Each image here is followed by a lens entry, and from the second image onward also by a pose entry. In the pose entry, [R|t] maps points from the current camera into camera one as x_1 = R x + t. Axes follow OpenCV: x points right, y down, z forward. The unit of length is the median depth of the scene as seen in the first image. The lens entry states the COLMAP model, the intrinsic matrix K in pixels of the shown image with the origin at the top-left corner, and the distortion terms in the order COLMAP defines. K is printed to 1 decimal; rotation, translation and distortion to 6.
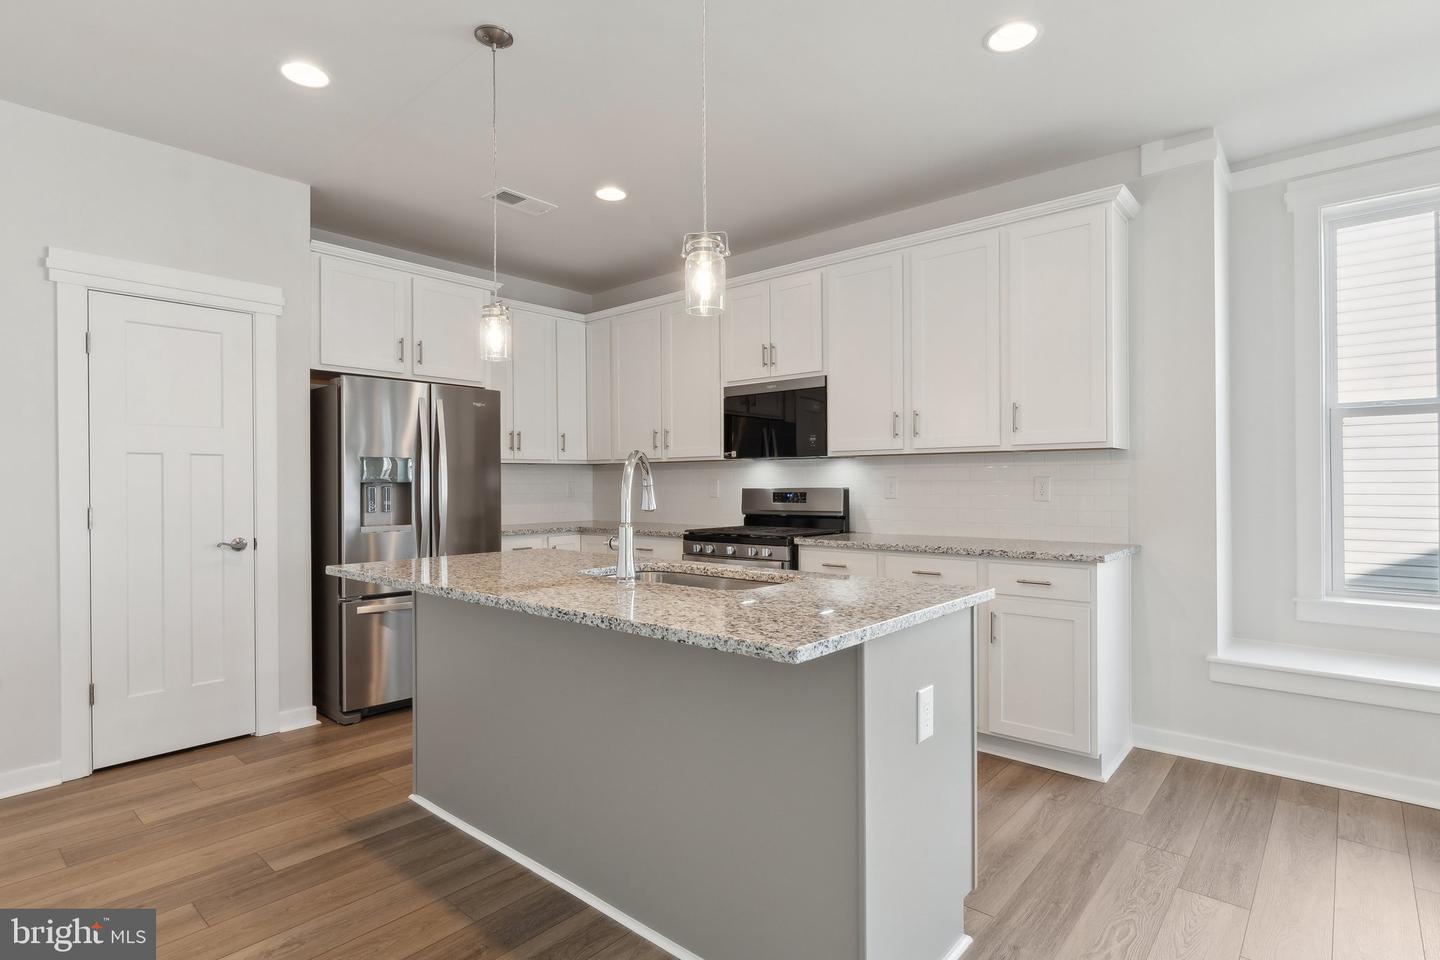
lens RADIAL K [[723.9, 0, 722.0], [0, 723.9, 483.7], [0, 0, 1]] dist [0.000554, 0.000431]
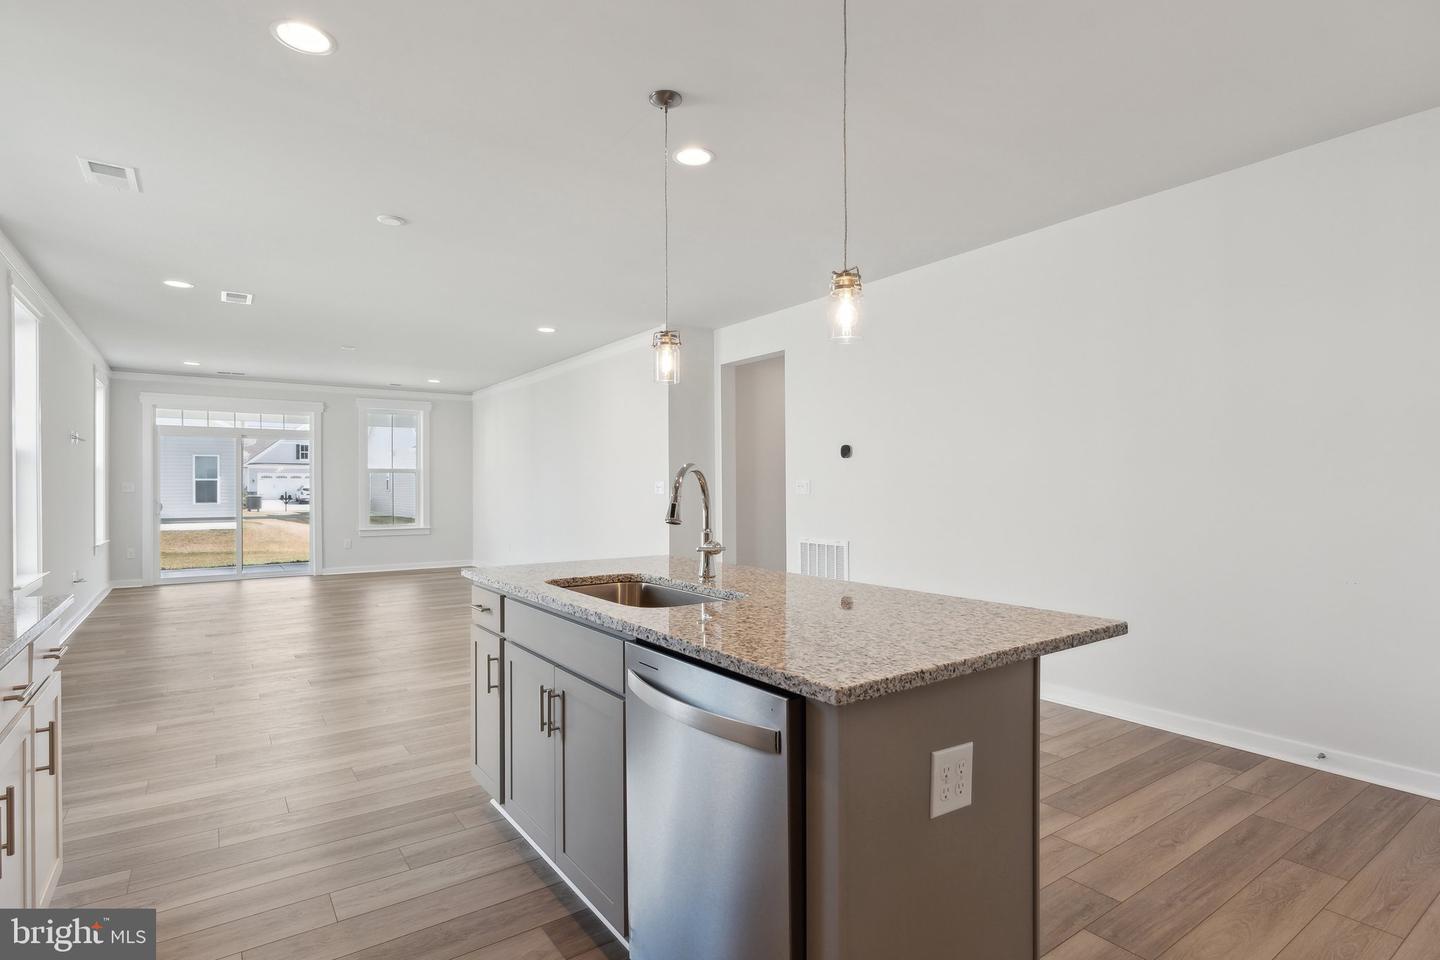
lens RADIAL K [[723.7, 0, 717.2], [0, 723.7, 484.8], [0, 0, 1]] dist [0.001782, 0.000651]
pose [[-0.971113, 0.007772, 0.238494, -0.269473], [0.007665, 0.999970, -0.001375, -0.008412], [-0.238498, 0.000492, -0.971143, 1.342908]]
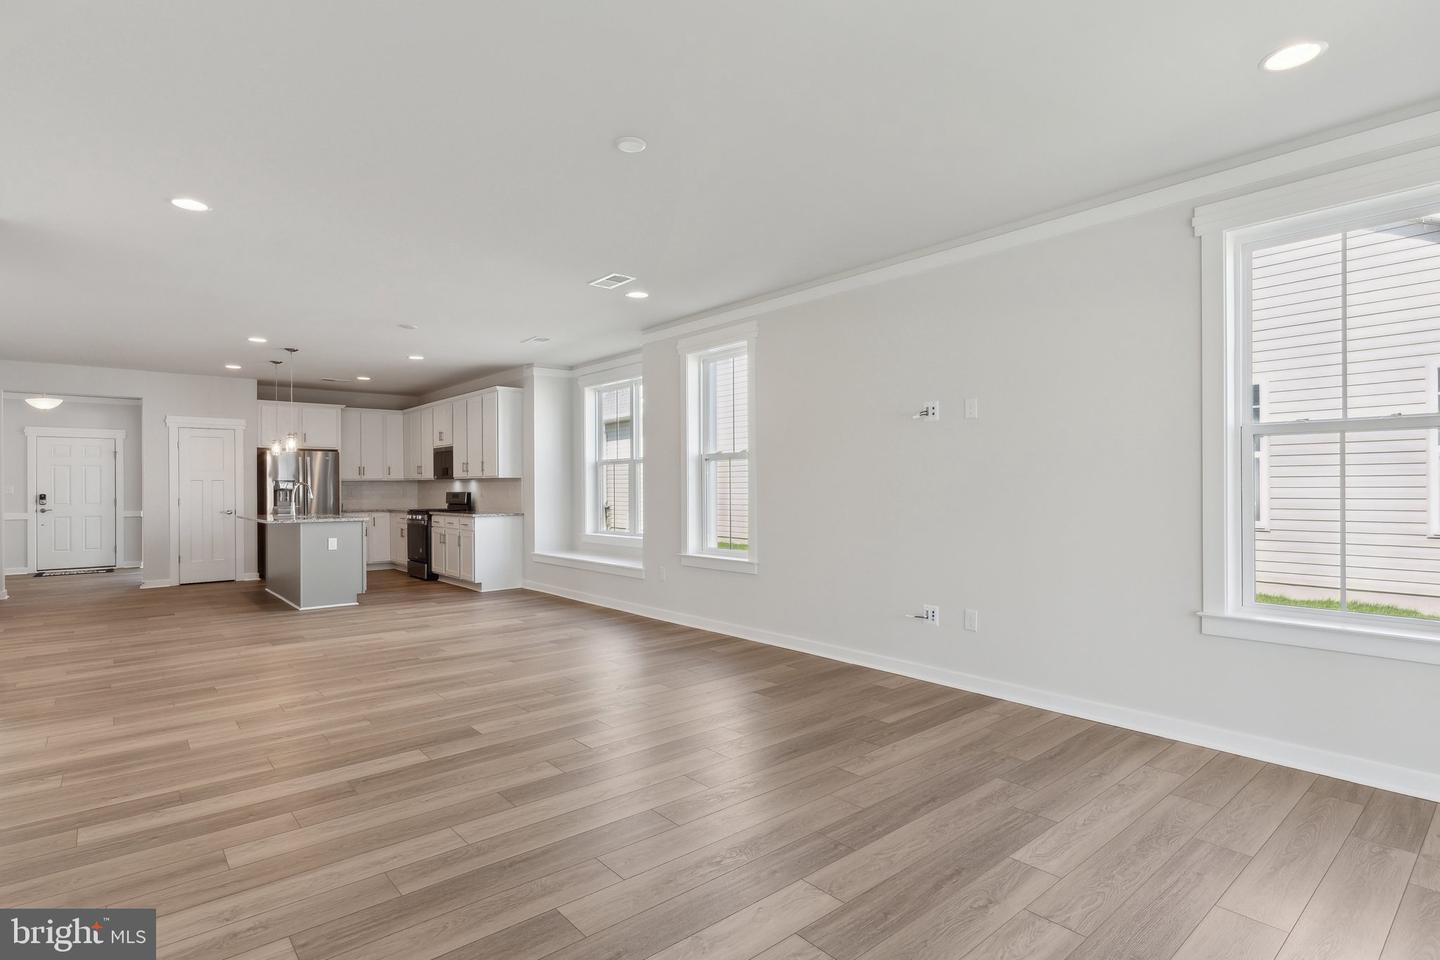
lens RADIAL K [[723.7, 0, 717.2], [0, 723.7, 484.8], [0, 0, 1]] dist [0.001782, 0.000651]
pose [[0.988836, -0.002365, -0.148991, 1.690669], [0.002142, 0.999996, -0.001656, -0.014657], [0.148994, 0.001318, 0.988837, -1.561394]]
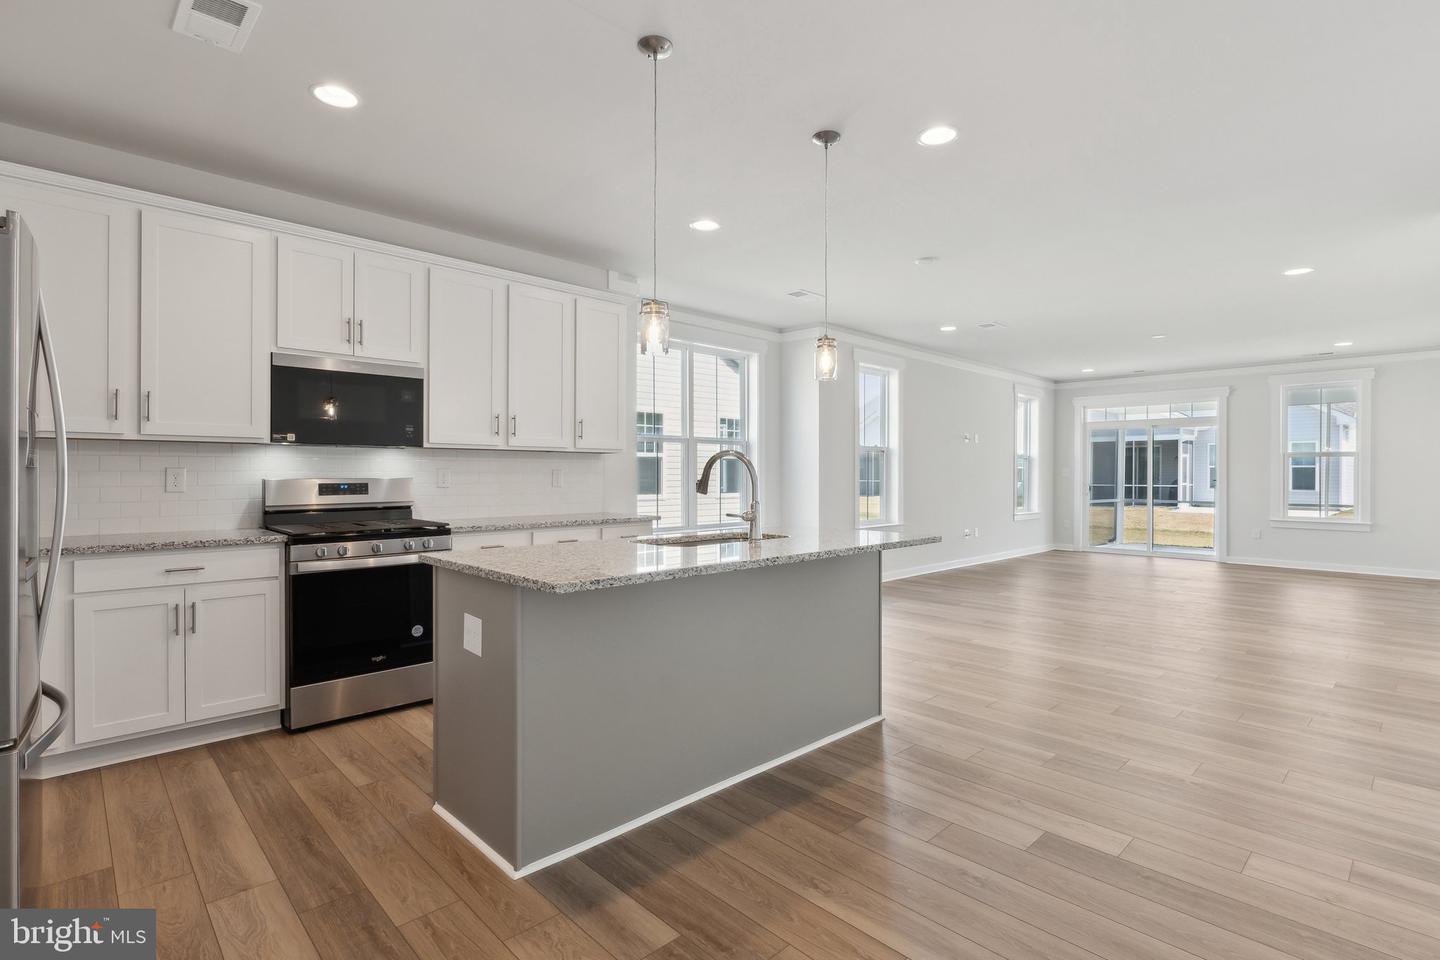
lens RADIAL K [[693.7, 0, 713.9], [0, 693.7, 473.4], [0, 0, 1]] dist [-0.009542, 0.000453]
pose [[0.092974, 0.004913, 0.995656, -0.963041], [-0.001853, 0.999987, -0.004761, 0.003542], [-0.995667, -0.001403, 0.092982, 0.606939]]
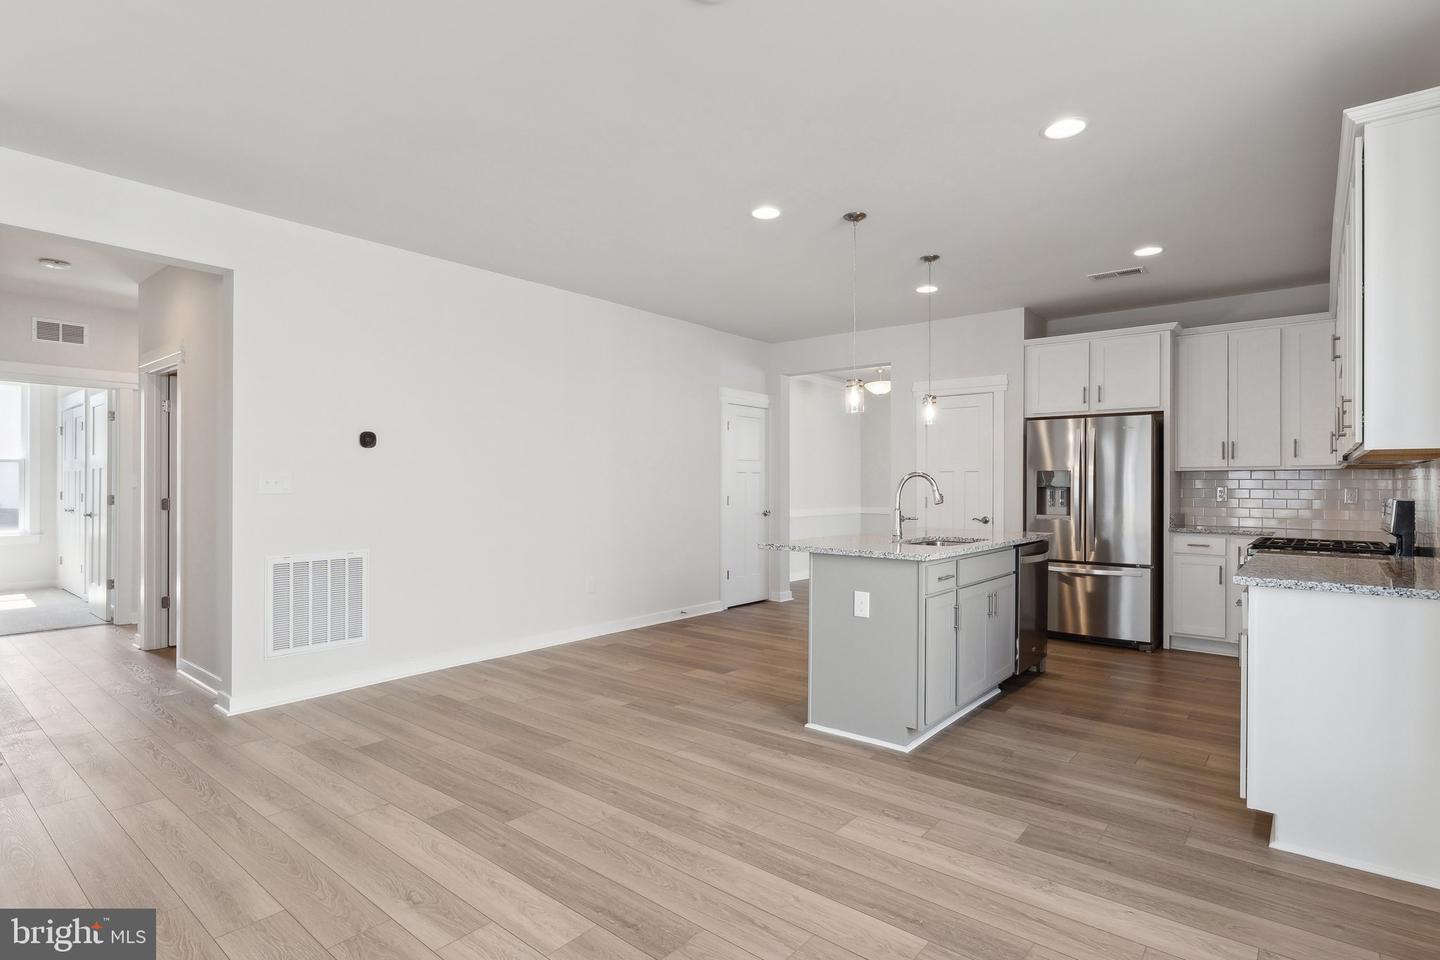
lens RADIAL K [[733.4, 0, 720.0], [0, 733.4, 480.0], [0, 0, 1]] dist [-0.000395, -0.000249]
pose [[0.030251, 0.000135, -0.999542, 1.204907], [-0.006104, 0.999981, -0.000049, -0.013381], [0.999524, 0.006103, 0.030251, 0.282658]]
